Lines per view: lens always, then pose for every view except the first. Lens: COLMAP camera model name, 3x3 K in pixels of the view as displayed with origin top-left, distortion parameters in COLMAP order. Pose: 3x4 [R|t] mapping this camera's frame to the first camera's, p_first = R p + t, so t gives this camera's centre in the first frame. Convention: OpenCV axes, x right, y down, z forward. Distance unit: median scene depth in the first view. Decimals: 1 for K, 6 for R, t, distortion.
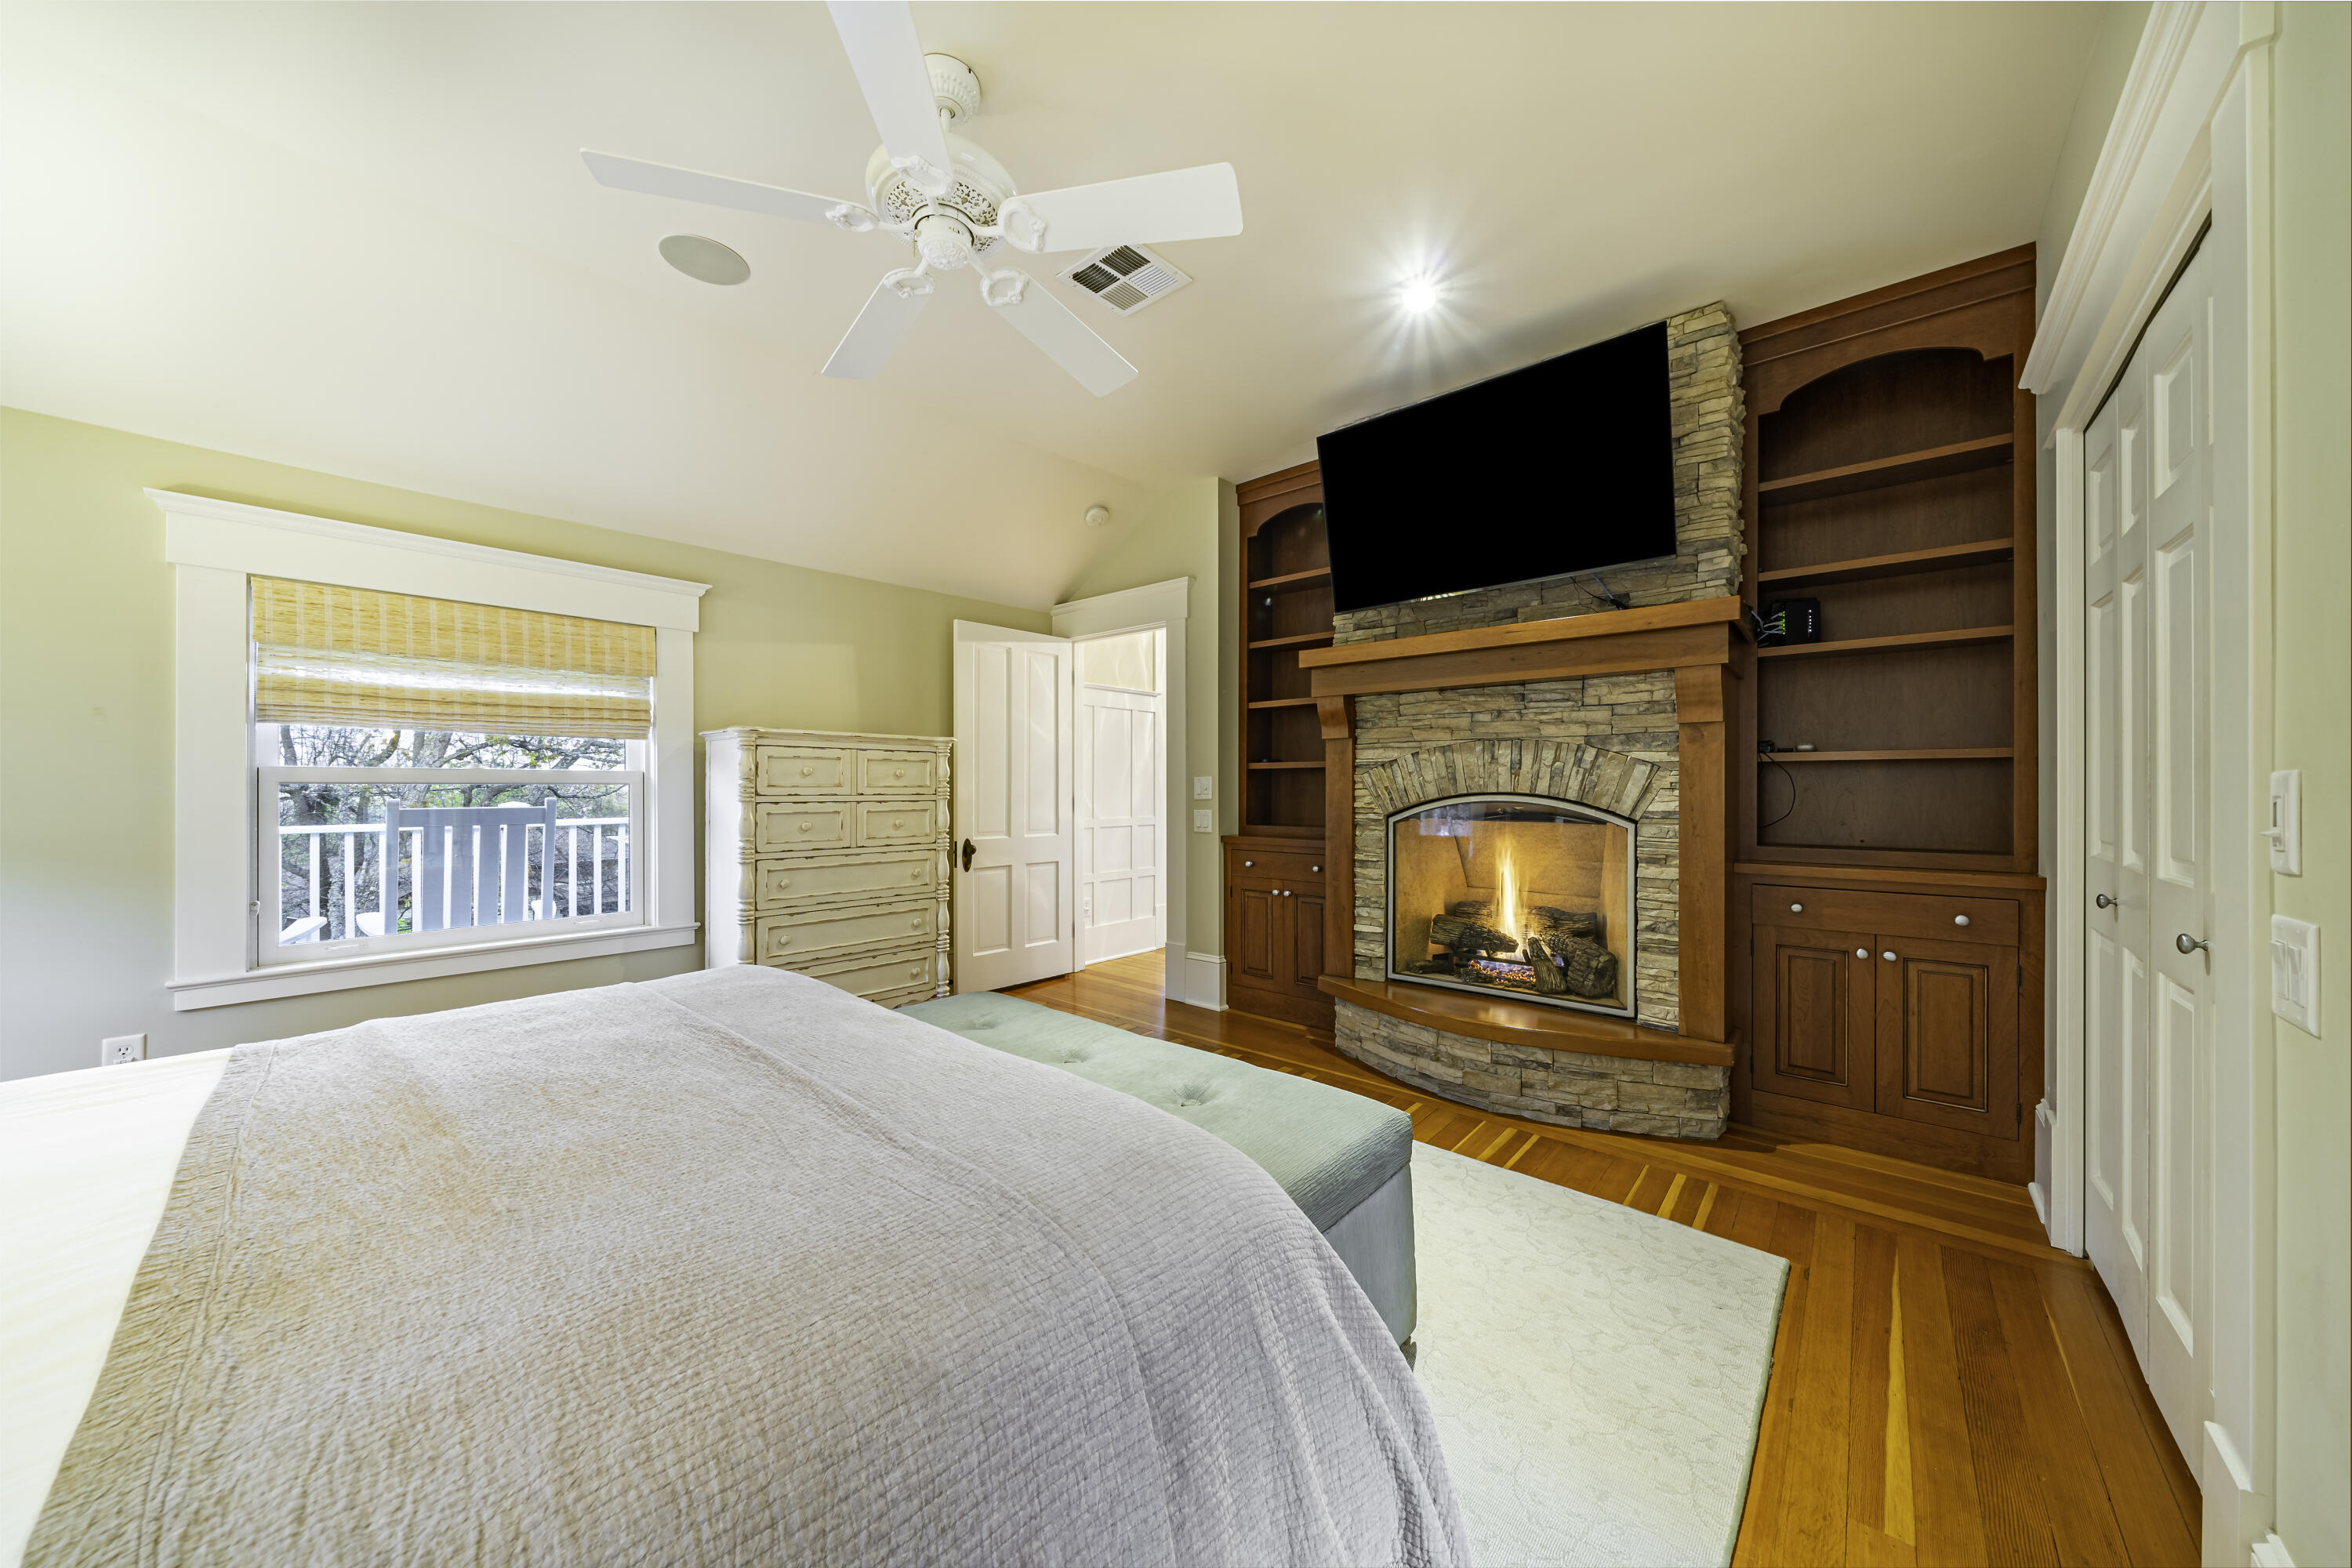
lens RADIAL K [[812.5, 0, 1171.1], [0, 812.5, 788.3], [0, 0, 1]] dist [-0.003562, -0.000037]
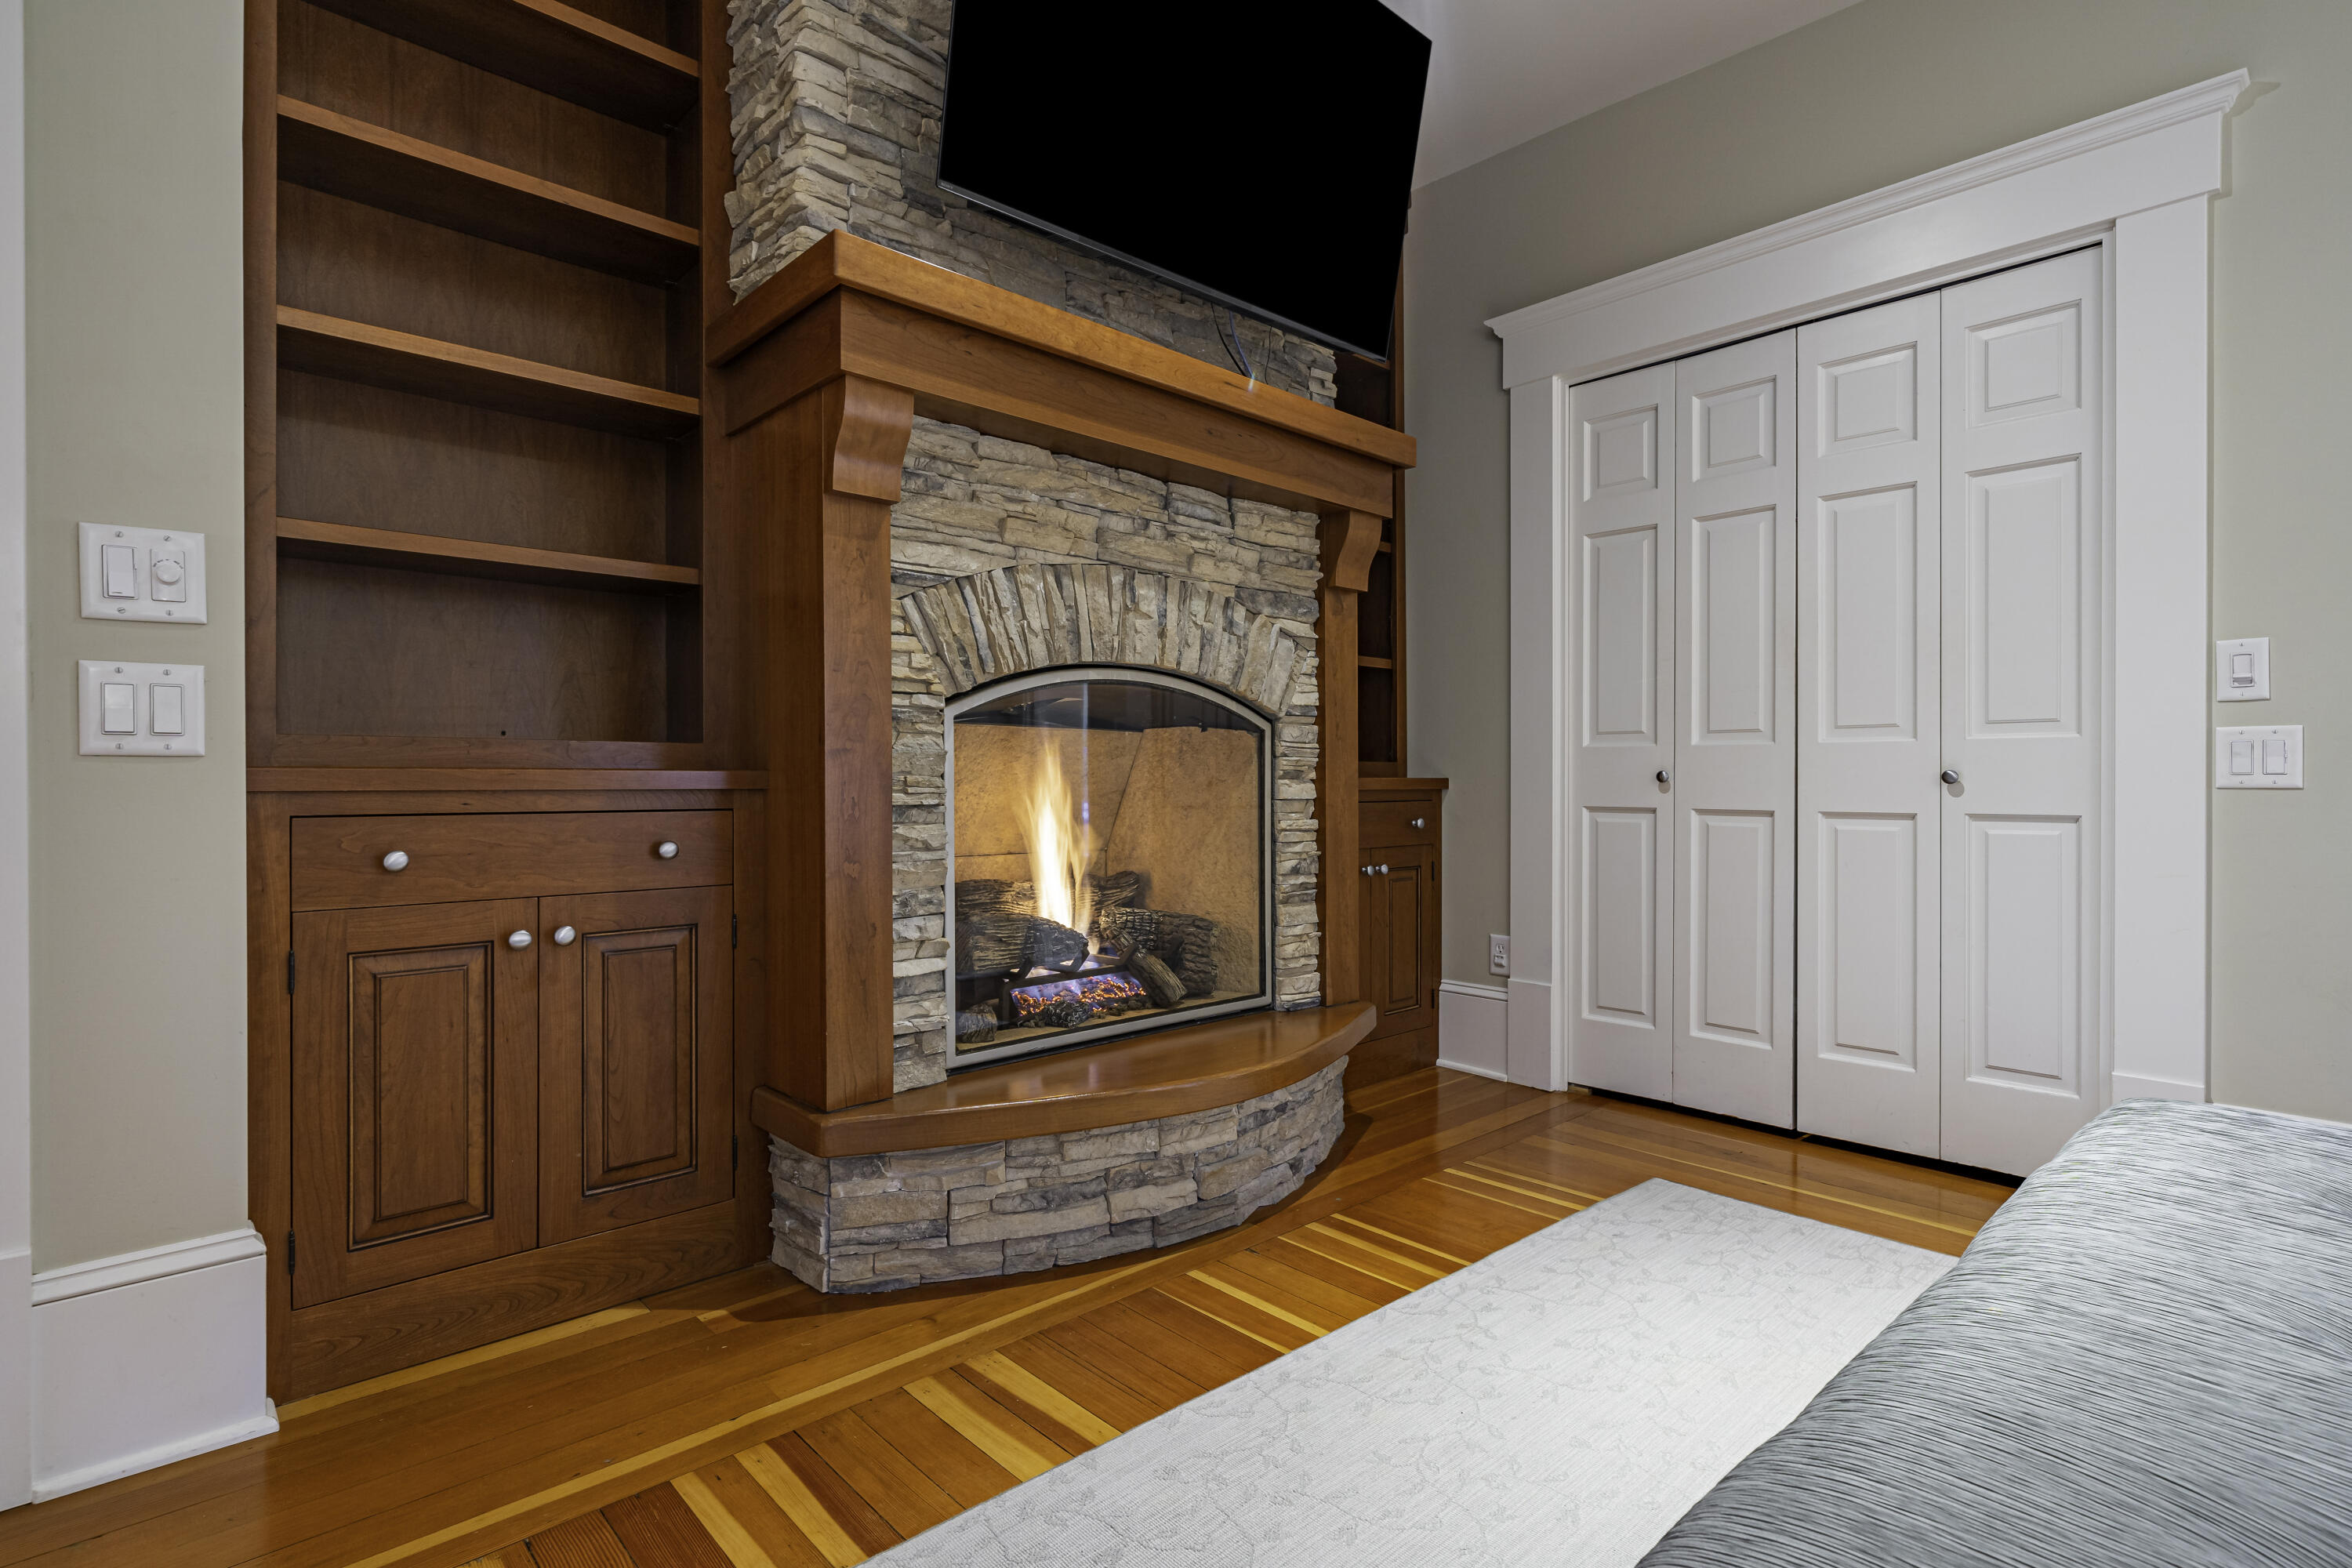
lens RADIAL K [[1131.1, 0, 1173.6], [0, 1131.1, 781.5], [0, 0, 1]] dist [0.002245, 0.000037]
pose [[0.106343, -0.001981, 0.994328, -0.360226], [-0.002399, 0.999995, 0.002248, 0.082533], [-0.994327, -0.002625, 0.106337, 0.886829]]
